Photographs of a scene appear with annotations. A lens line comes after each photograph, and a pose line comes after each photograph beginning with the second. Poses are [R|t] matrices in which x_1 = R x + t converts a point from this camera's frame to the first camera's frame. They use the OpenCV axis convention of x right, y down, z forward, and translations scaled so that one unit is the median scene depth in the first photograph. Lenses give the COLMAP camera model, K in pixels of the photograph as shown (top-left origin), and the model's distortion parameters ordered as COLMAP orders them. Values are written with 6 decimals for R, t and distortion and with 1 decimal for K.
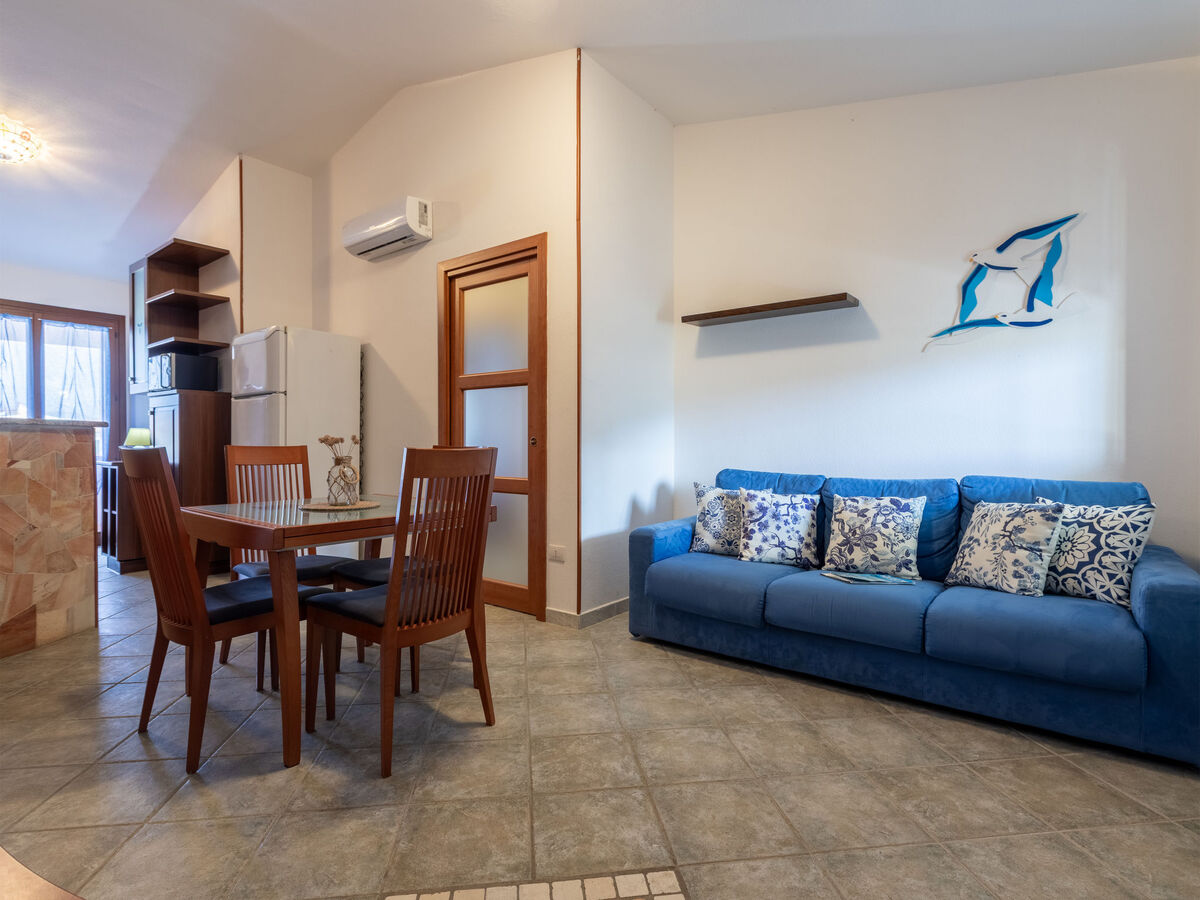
lens RADIAL K [[621.0, 0, 565.7], [0, 621.0, 459.9], [0, 0, 1]] dist [-0.004875, -0.001007]
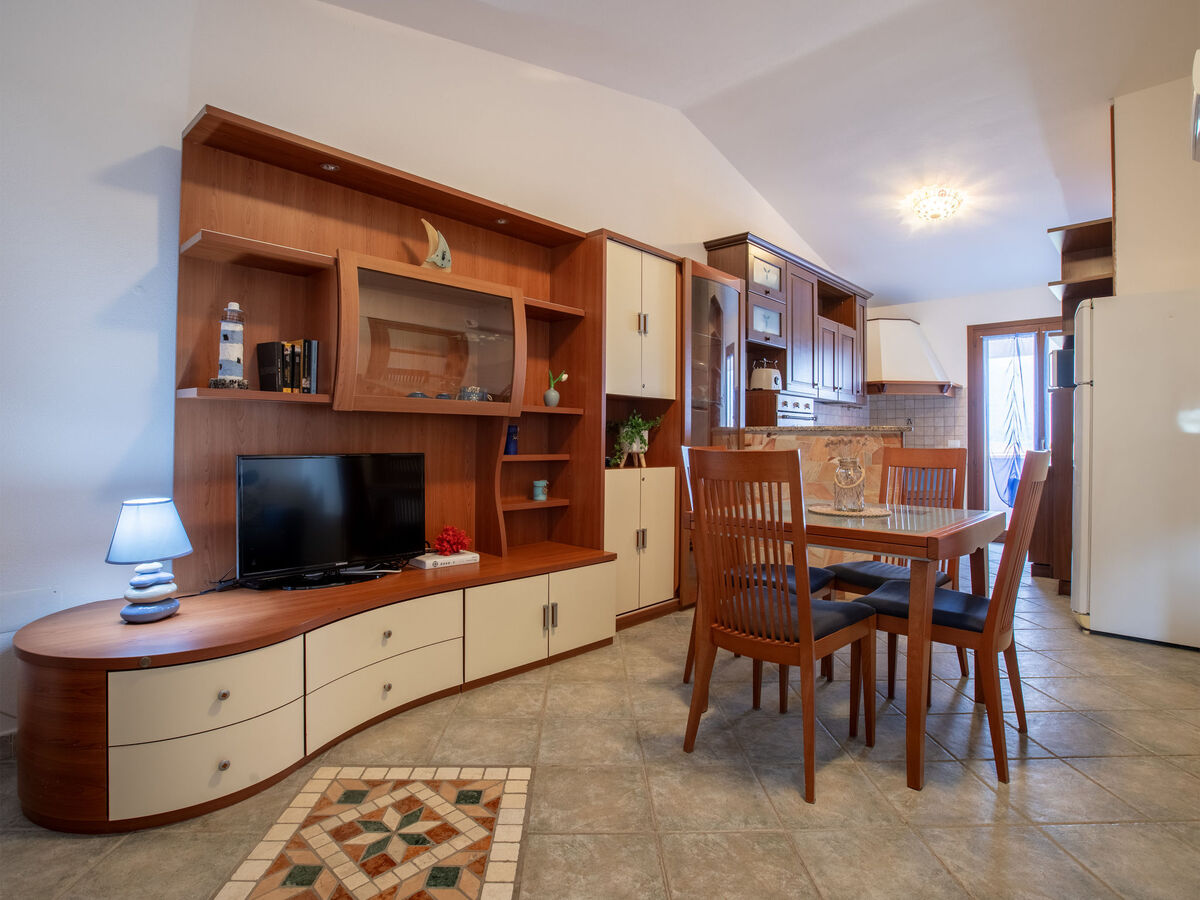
lens RADIAL K [[621.0, 0, 600.9], [0, 621.0, 437.5], [0, 0, 1]] dist [-0.004875, -0.001007]
pose [[-0.080306, -0.009978, -0.996720, 0.542301], [-0.031904, 0.999463, -0.007435, -0.018211], [0.996260, 0.031202, -0.080581, 0.612812]]
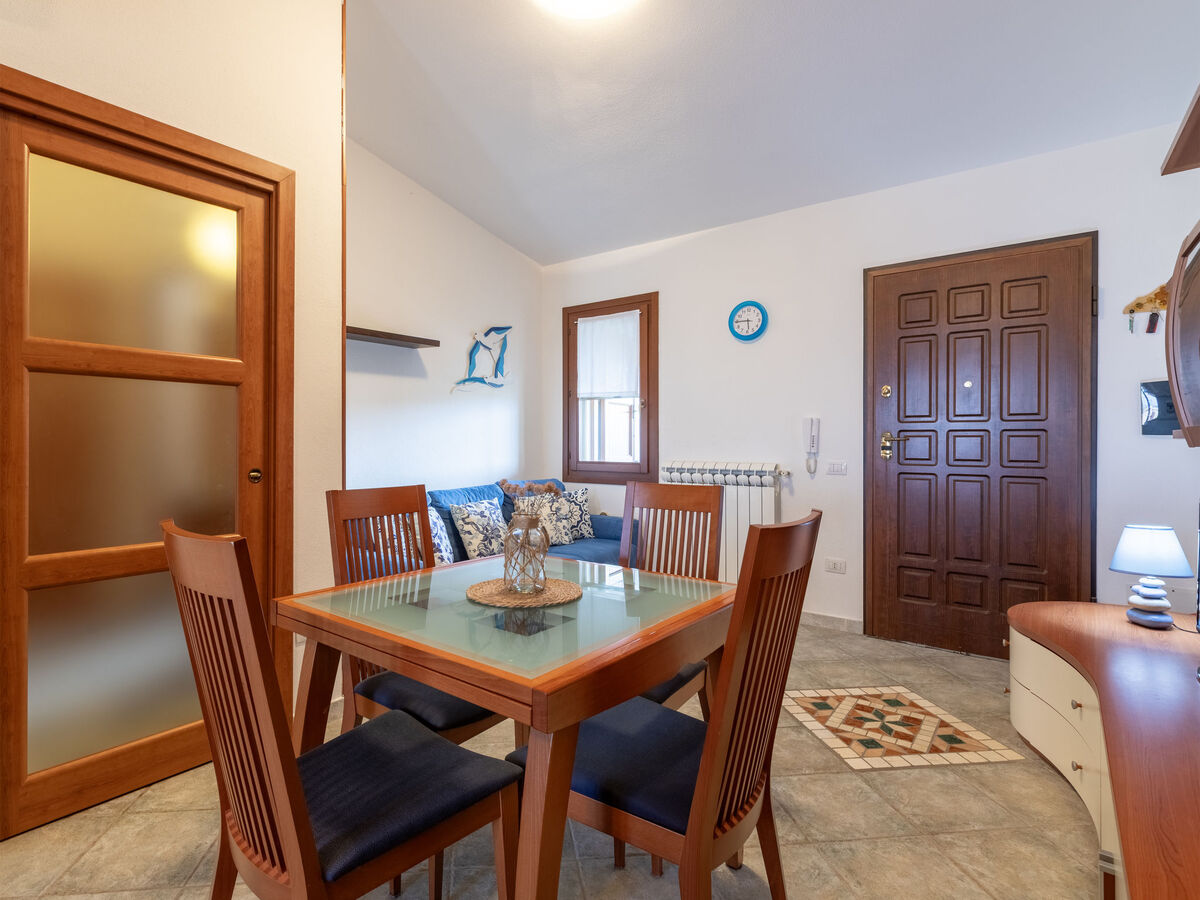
lens RADIAL K [[621.0, 0, 592.3], [0, 621.0, 450.2], [0, 0, 1]] dist [-0.004875, -0.001007]
pose [[-0.067654, -0.013972, 0.997611, -0.886560], [0.025950, 0.999539, 0.015759, -0.069419], [-0.997371, 0.026954, -0.067260, 0.857913]]
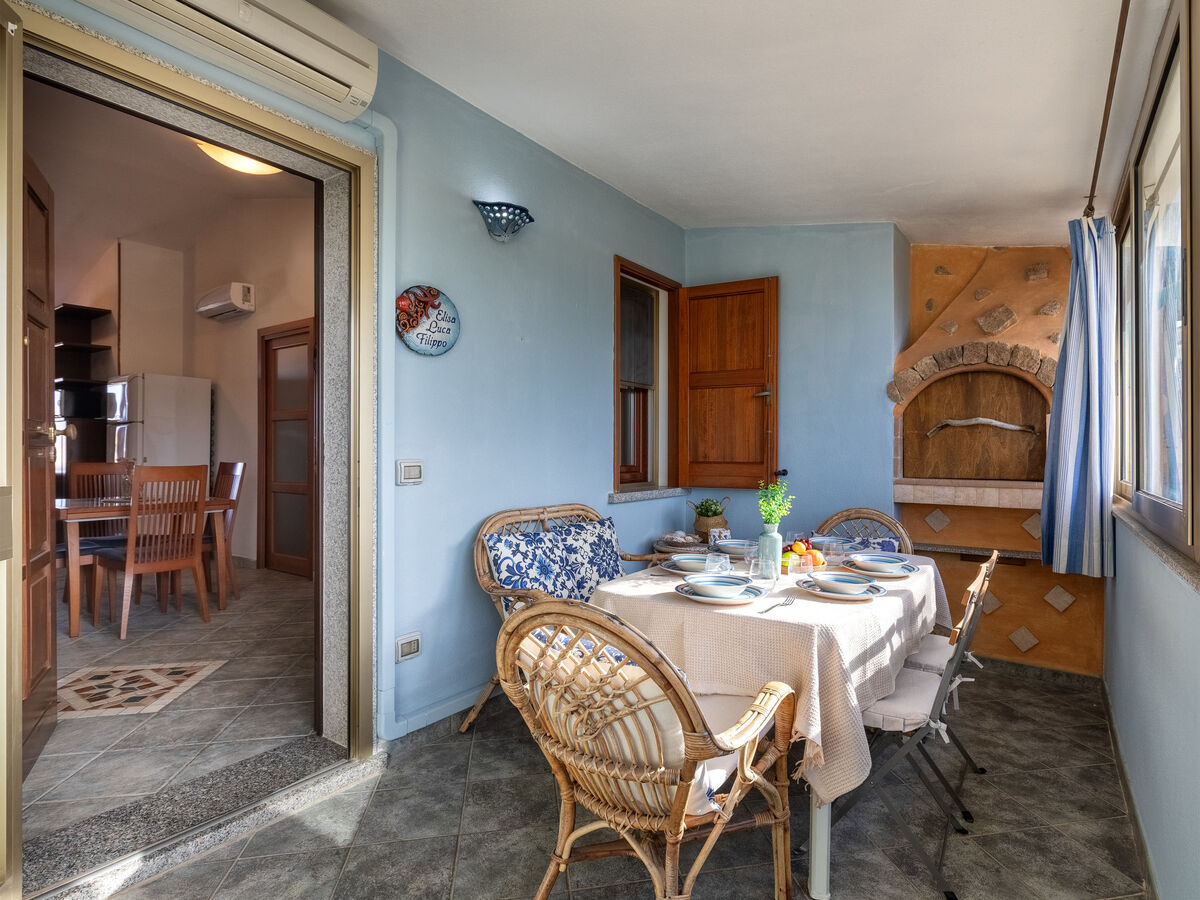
lens RADIAL K [[621.0, 0, 599.6], [0, 621.0, 451.1], [0, 0, 1]] dist [-0.004875, -0.001007]
pose [[0.996413, -0.006621, 0.084362, 0.682847], [0.008657, 0.999679, -0.023803, -0.004482], [-0.084178, 0.024448, 0.996151, -0.693809]]
